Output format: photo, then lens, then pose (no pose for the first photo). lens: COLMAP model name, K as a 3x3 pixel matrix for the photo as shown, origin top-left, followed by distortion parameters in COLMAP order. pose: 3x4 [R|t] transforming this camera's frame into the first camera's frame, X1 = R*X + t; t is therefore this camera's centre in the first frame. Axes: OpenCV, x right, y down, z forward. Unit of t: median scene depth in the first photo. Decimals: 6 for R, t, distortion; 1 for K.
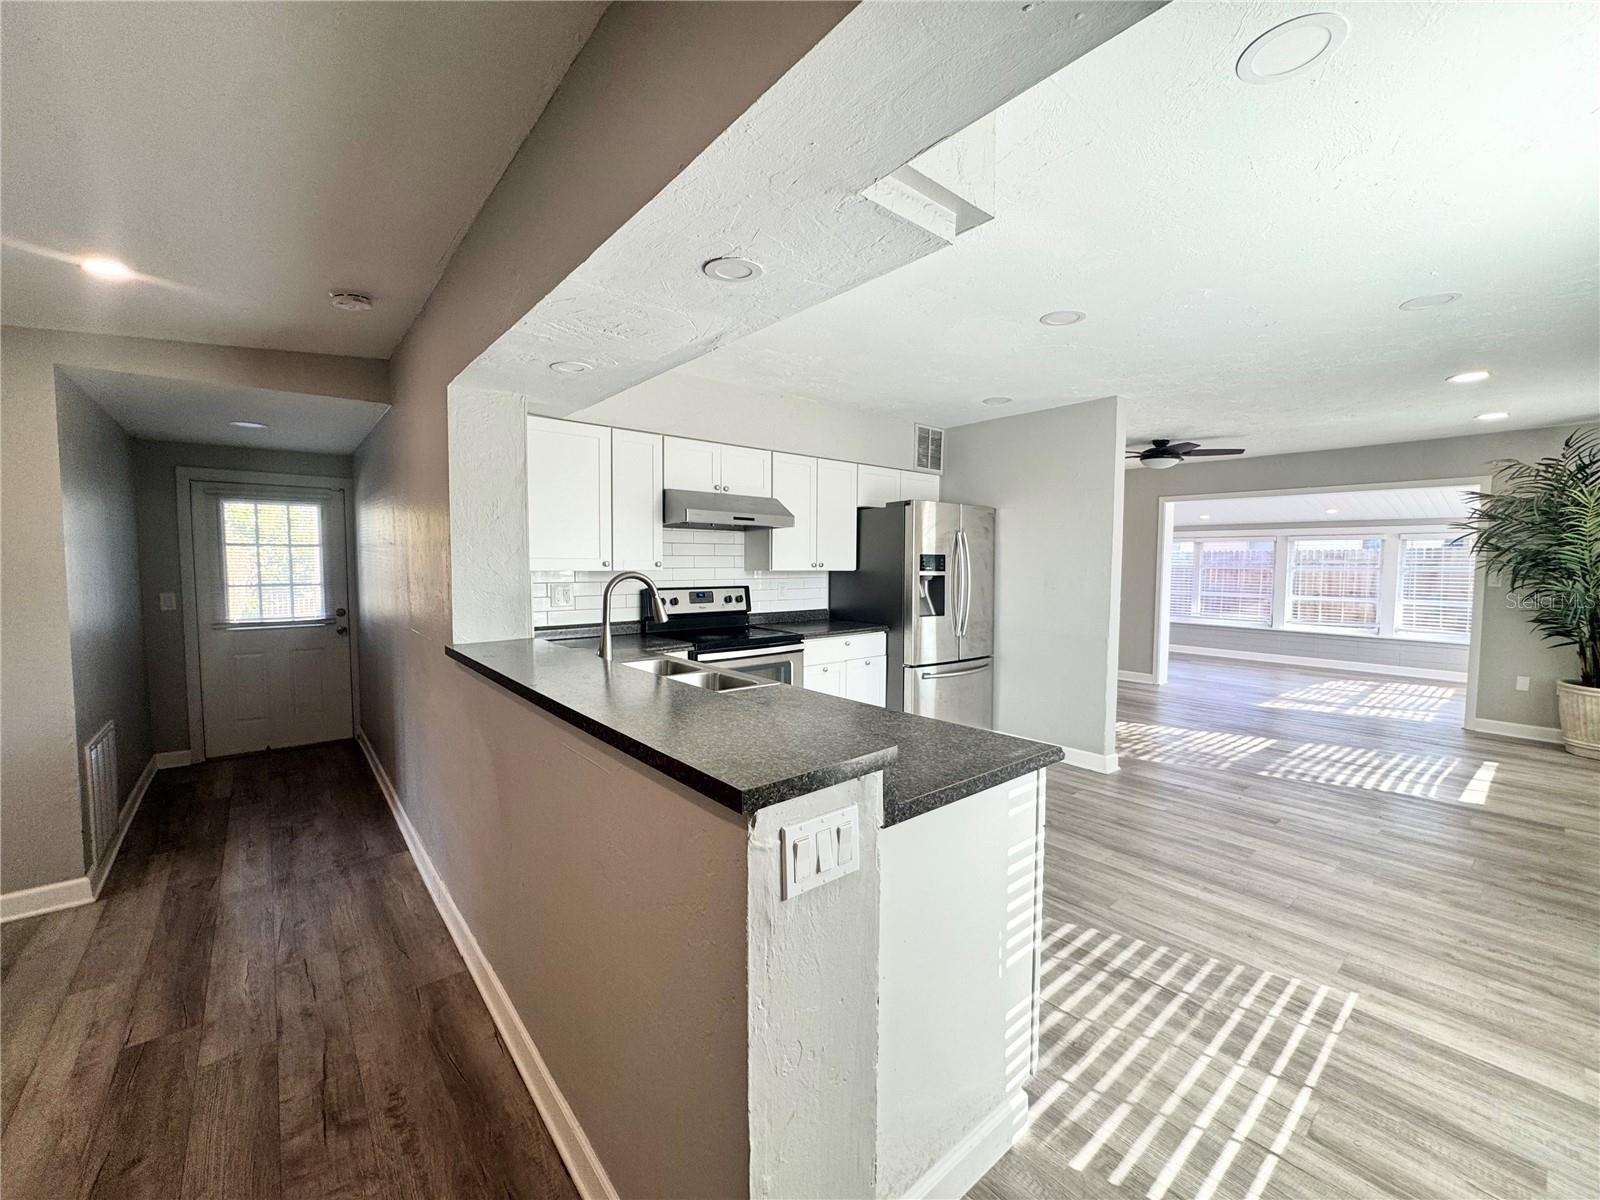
lens RADIAL K [[641.8, 0, 794.3], [0, 641.8, 601.5], [0, 0, 1]] dist [-0.002974, 0.000596]
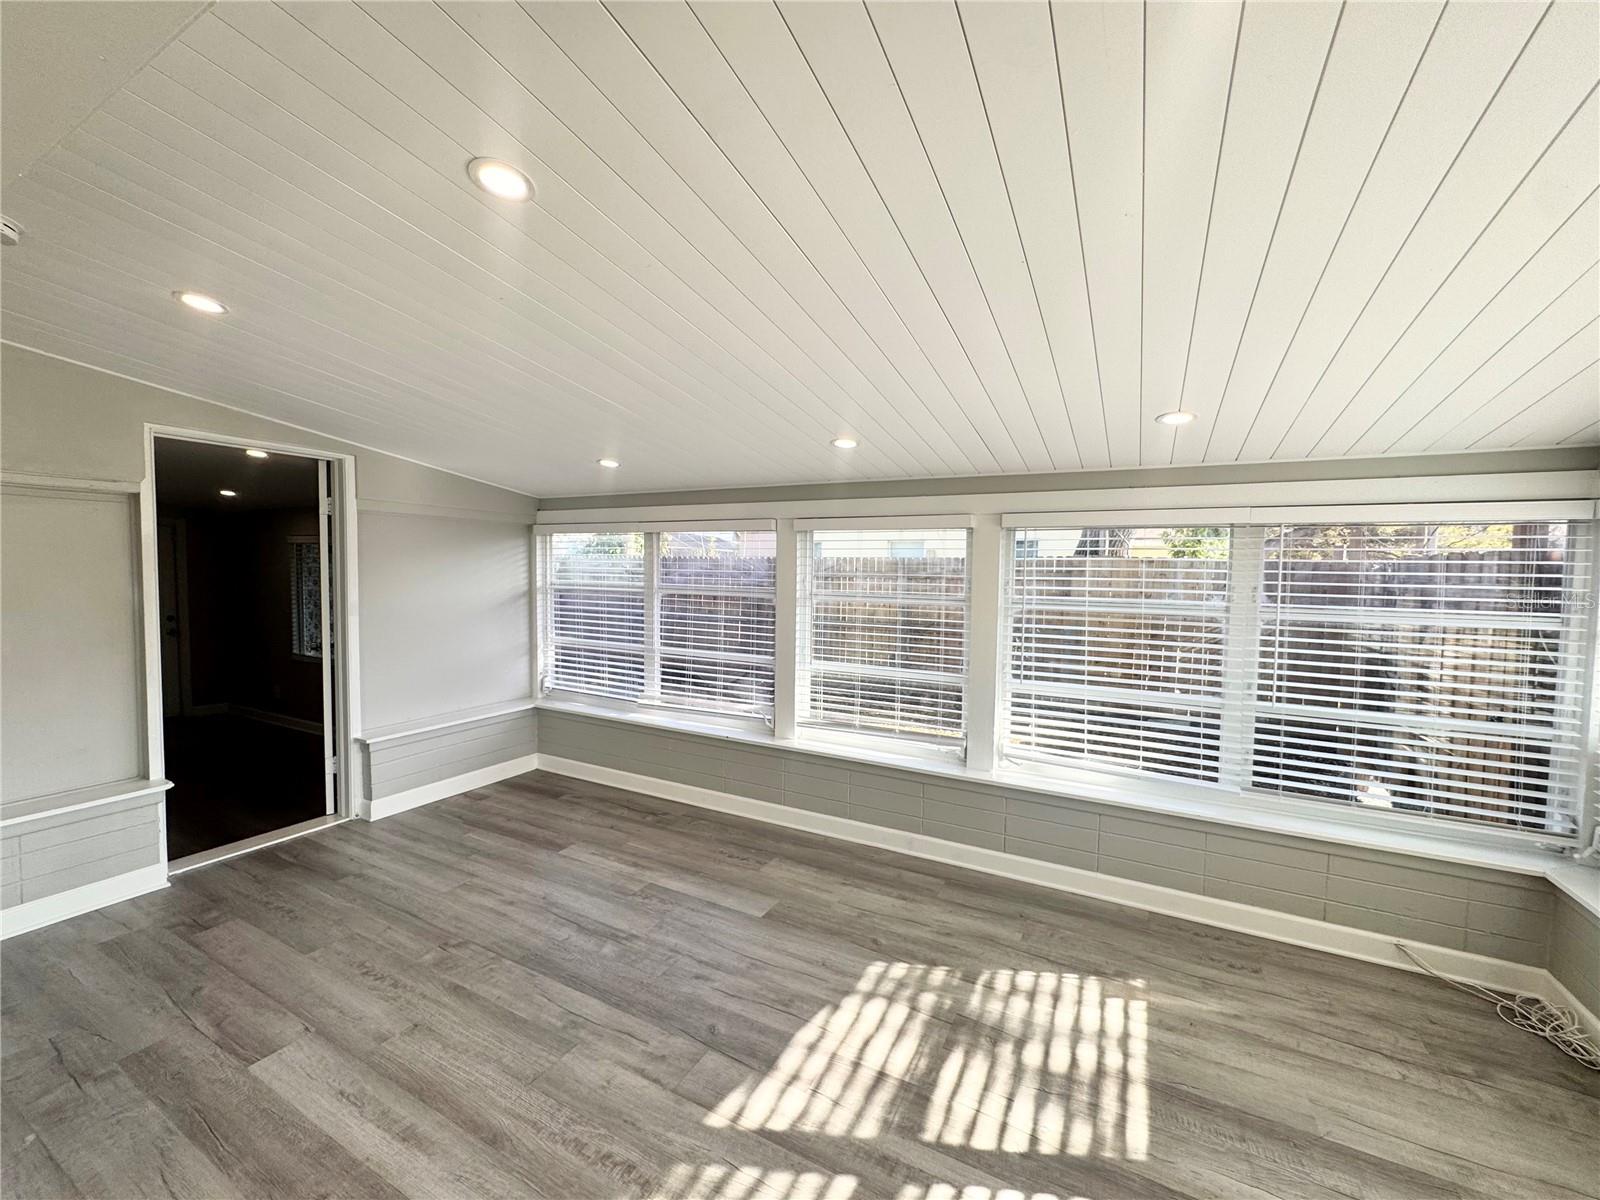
lens RADIAL K [[641.8, 0, 790.8], [0, 641.8, 598.6], [0, 0, 1]] dist [-0.002974, 0.000596]
pose [[0.927156, -0.006540, 0.374617, 1.096071], [0.011280, 0.999882, -0.010463, -0.082623], [-0.374505, 0.013926, 0.927120, 1.105510]]
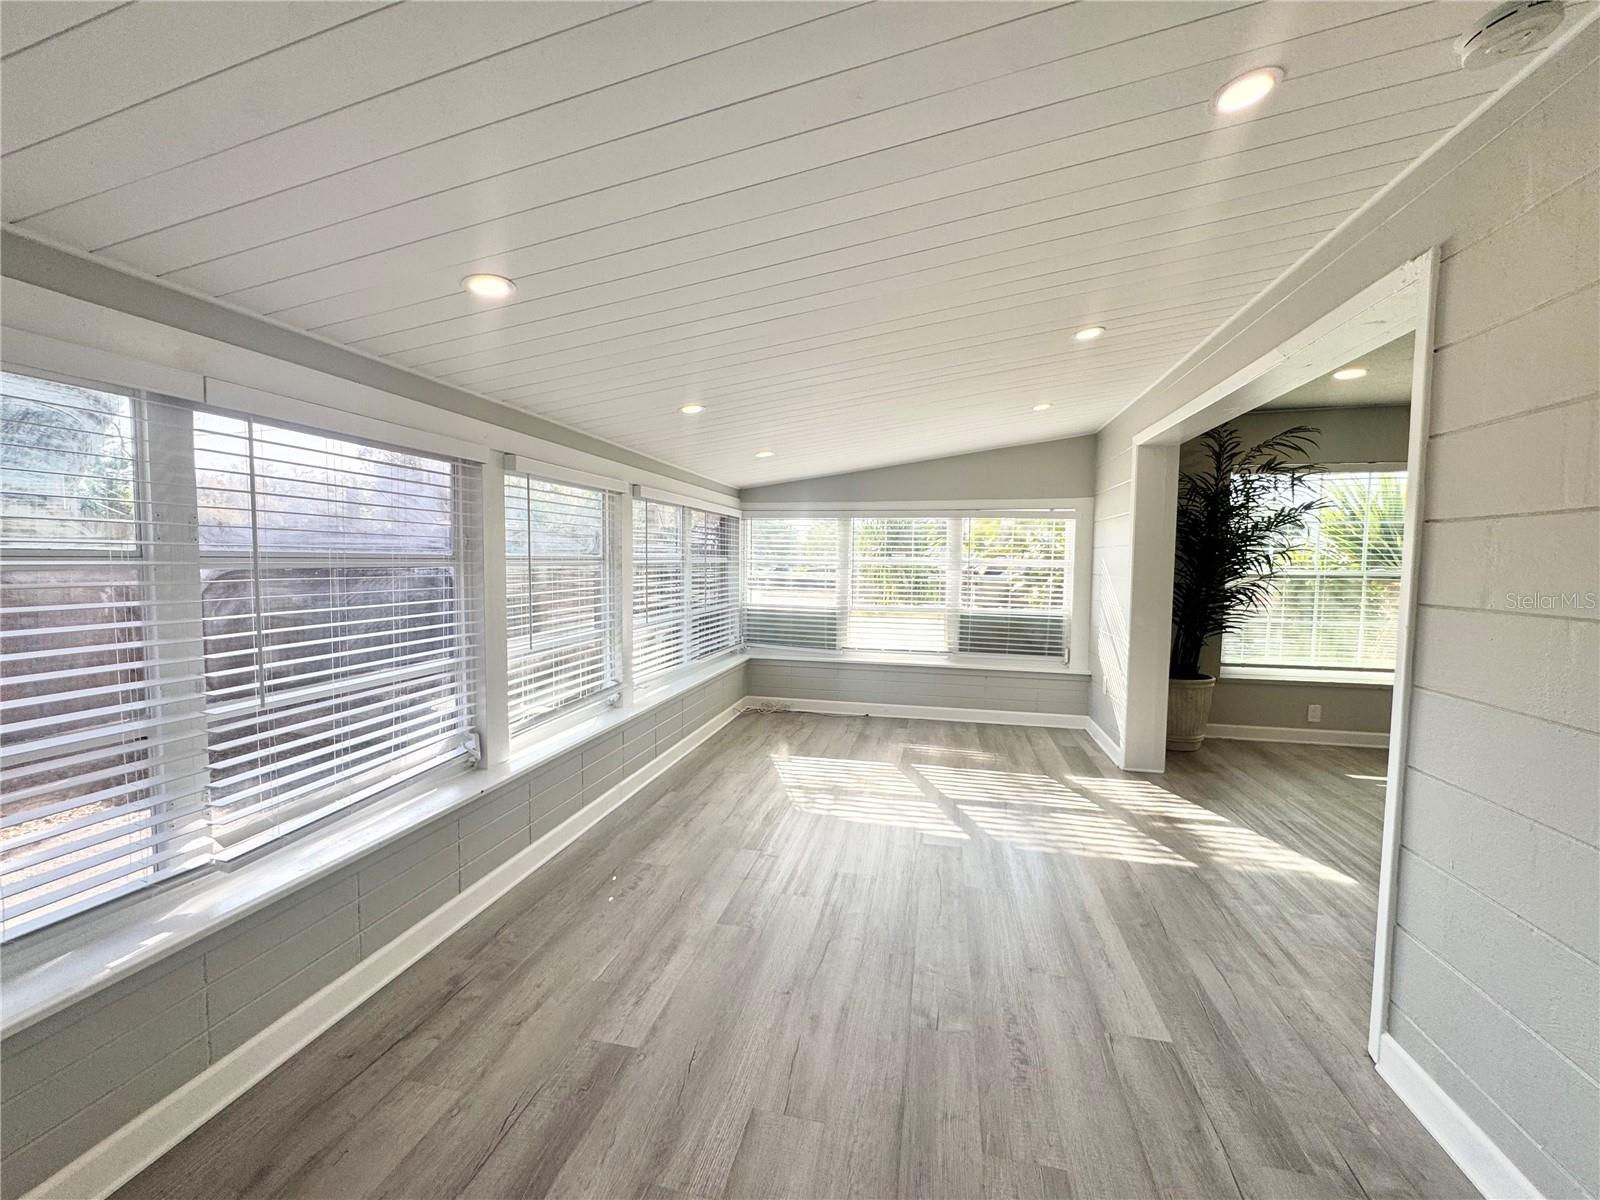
lens RADIAL K [[641.8, 0, 799.6], [0, 641.8, 608.4], [0, 0, 1]] dist [-0.002974, 0.000596]
pose [[-0.618869, -0.069725, 0.782393, 0.802208], [0.039207, 0.992069, 0.119423, -0.109437], [-0.784515, 0.104583, -0.611227, 1.941657]]
